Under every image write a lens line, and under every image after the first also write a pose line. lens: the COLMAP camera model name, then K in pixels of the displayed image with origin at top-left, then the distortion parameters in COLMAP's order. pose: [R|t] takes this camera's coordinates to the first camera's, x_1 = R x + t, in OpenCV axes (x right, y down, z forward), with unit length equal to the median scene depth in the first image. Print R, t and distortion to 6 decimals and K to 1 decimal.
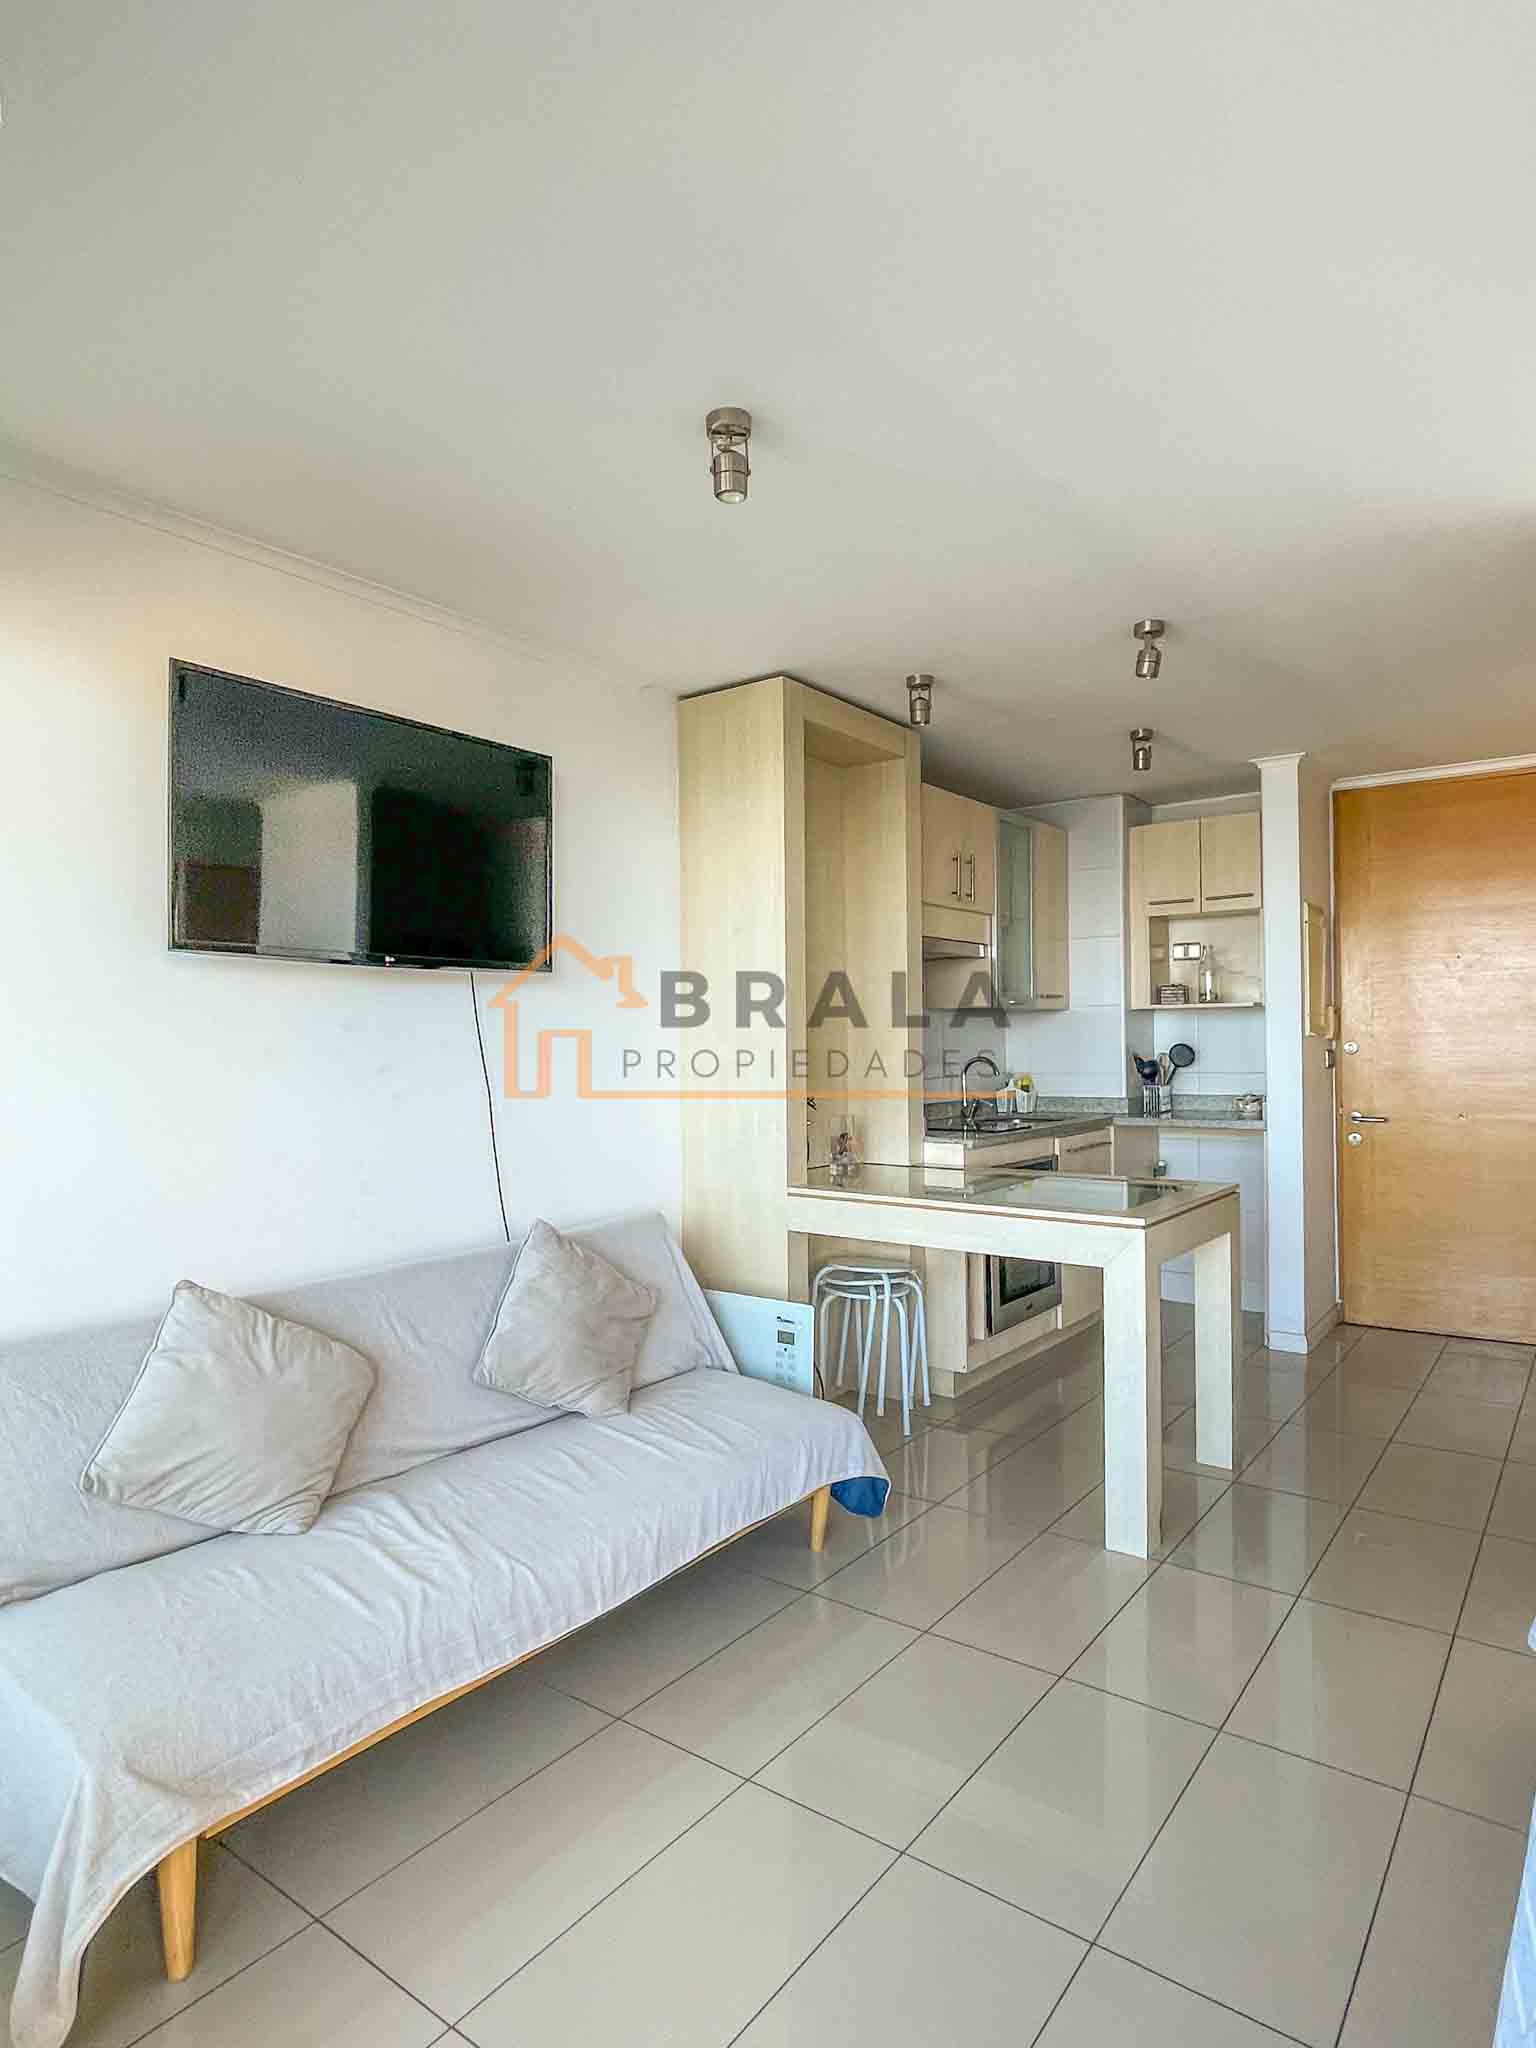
lens RADIAL K [[1124.5, 0, 764.1], [0, 1124.5, 1035.0], [0, 0, 1]] dist [0.005801, -0.013862]
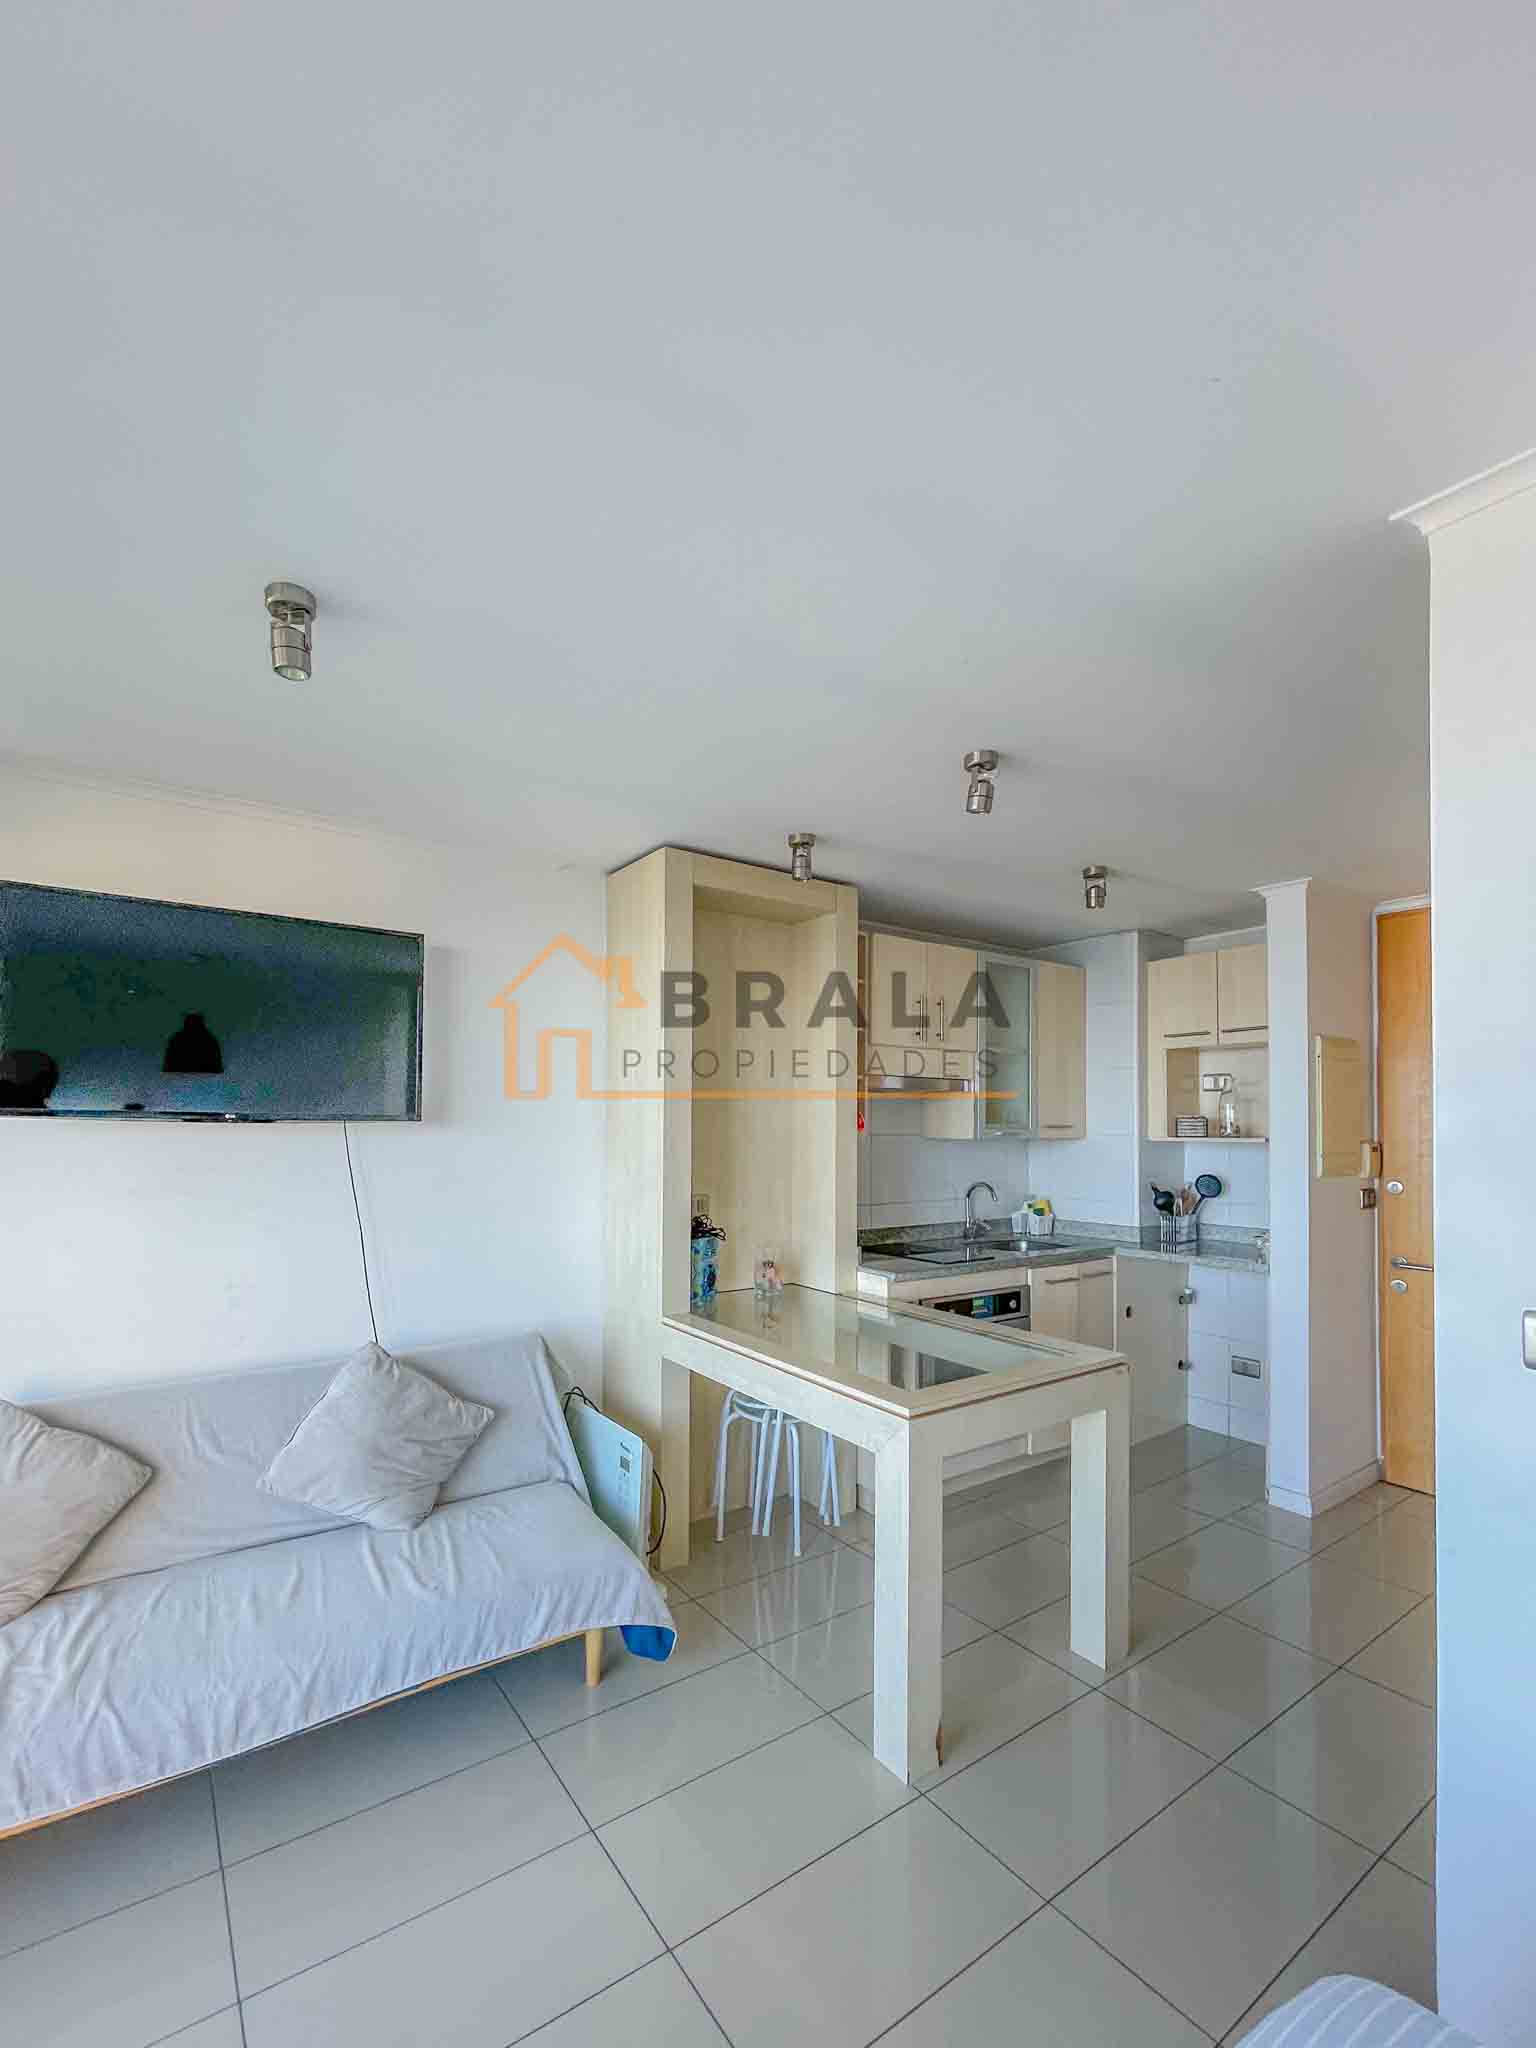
lens RADIAL K [[852.0, 0, 674.0], [0, 852.0, 1122.7], [0, 0, 1]] dist [0.001081, 0.000063]
pose [[0.946340, 0.011157, -0.322981, 0.269681], [-0.014789, 0.999852, -0.008794, -0.040446], [0.322835, 0.013098, 0.946365, 0.203479]]
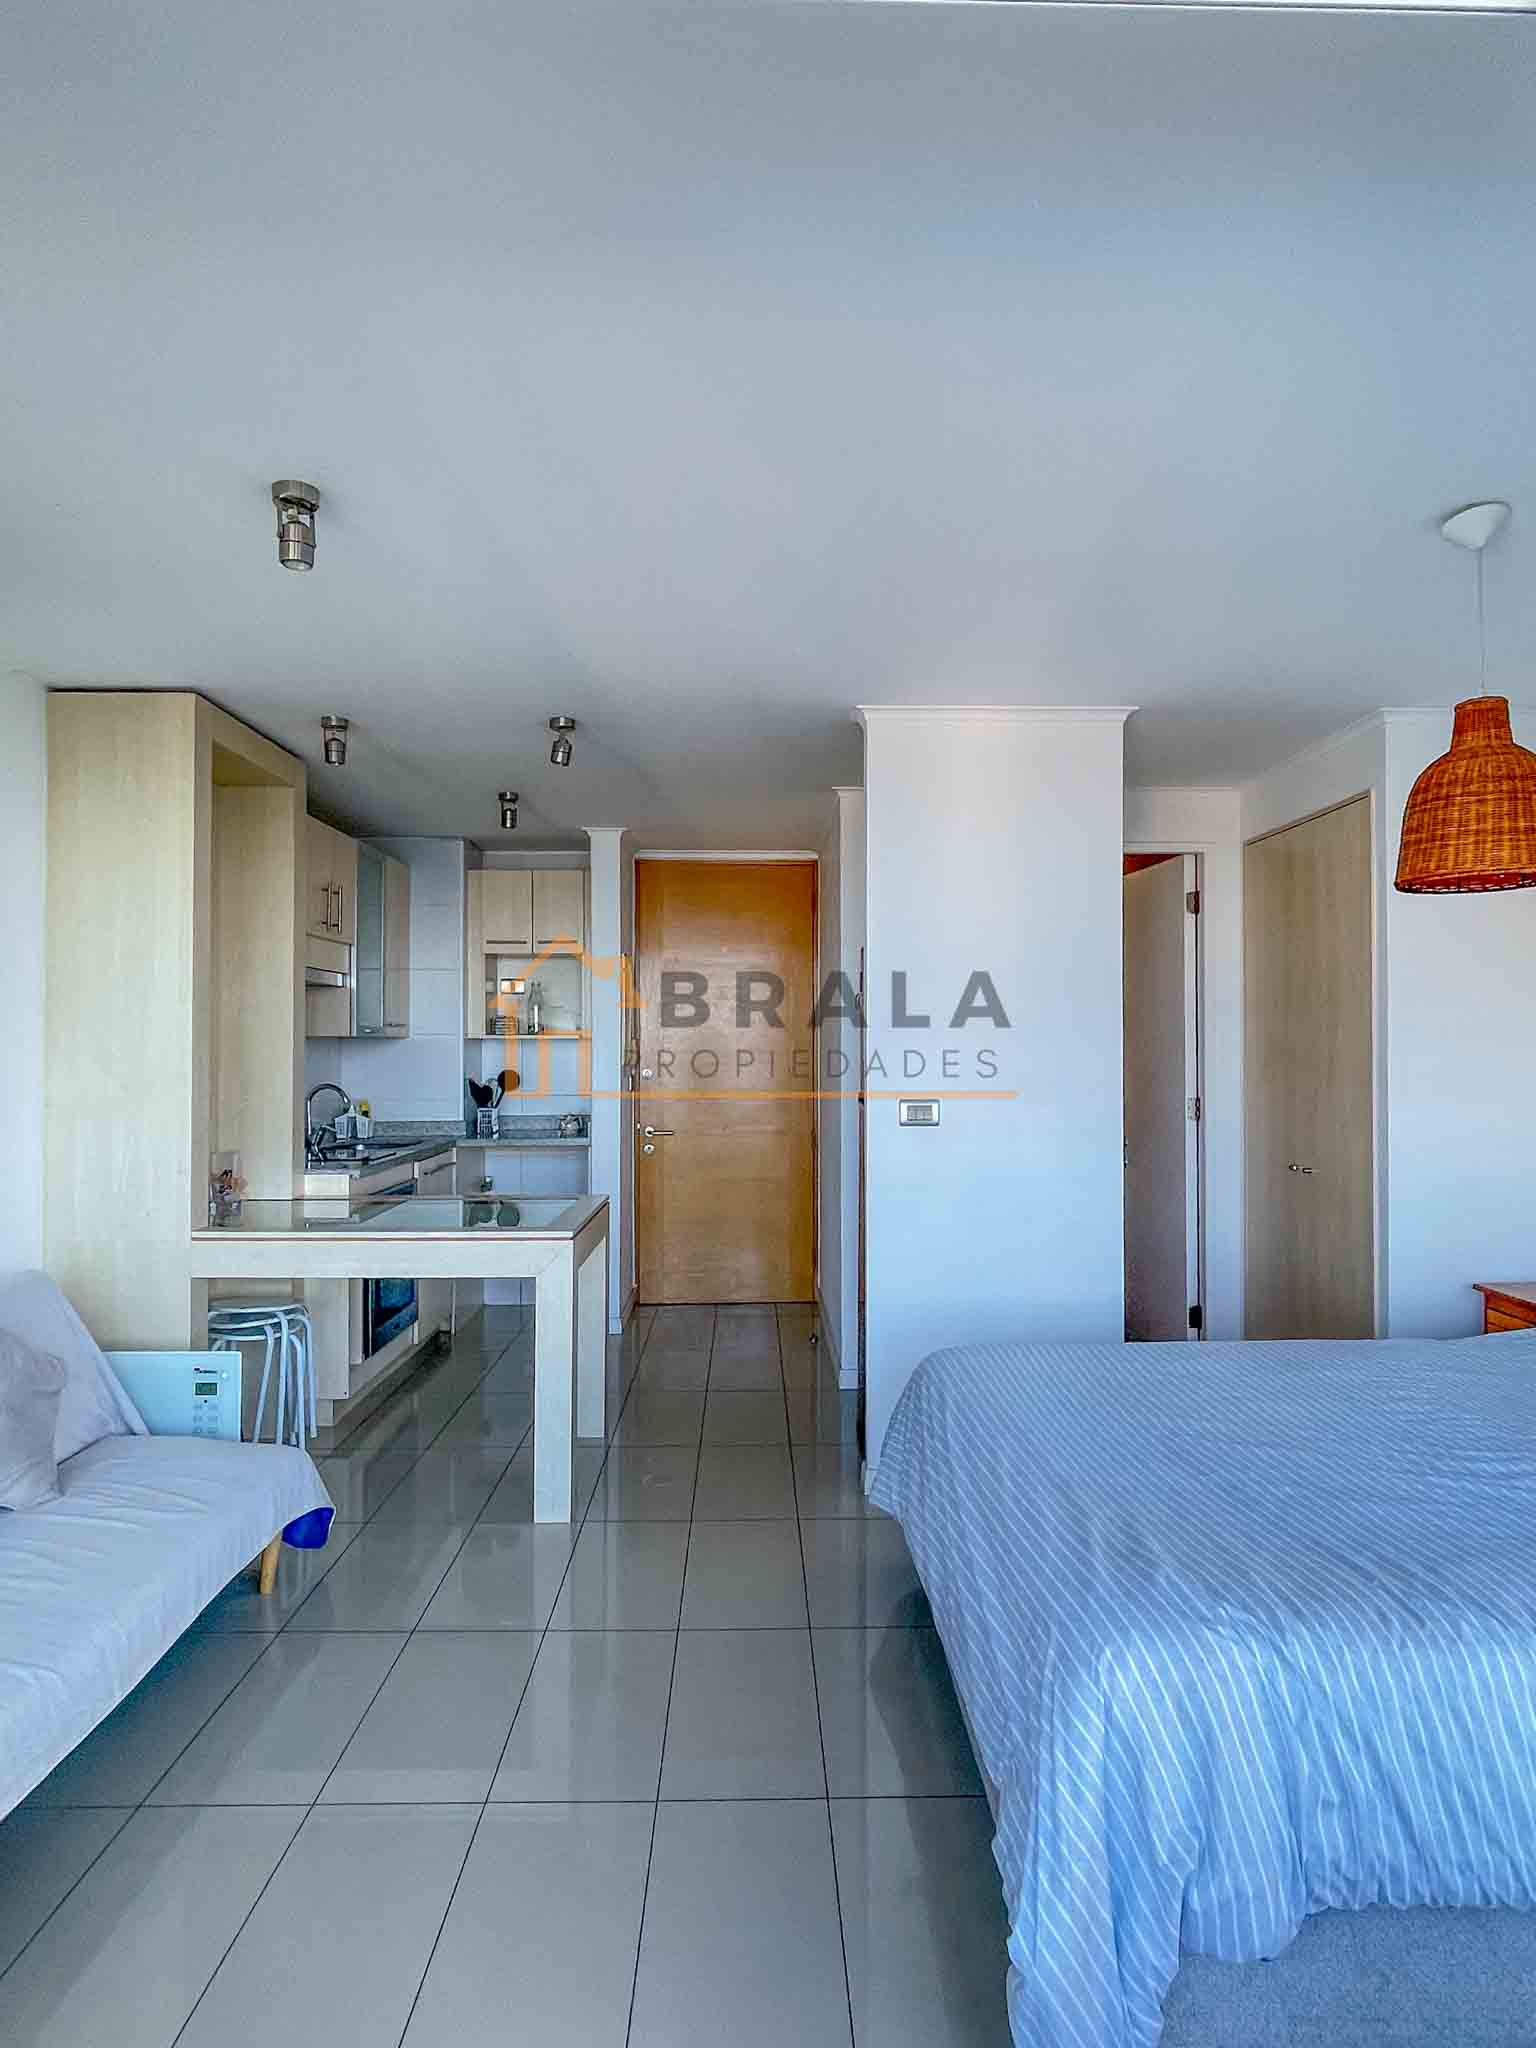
lens RADIAL K [[1111.8, 0, 768.0], [0, 1111.8, 1024.0], [0, 0, 1]] dist [-0.038428, -0.000323]
pose [[0.793217, 0.021270, 0.608567, -0.146699], [-0.006280, 0.999622, -0.026753, -0.015783], [-0.608906, 0.017399, 0.793051, -0.029158]]
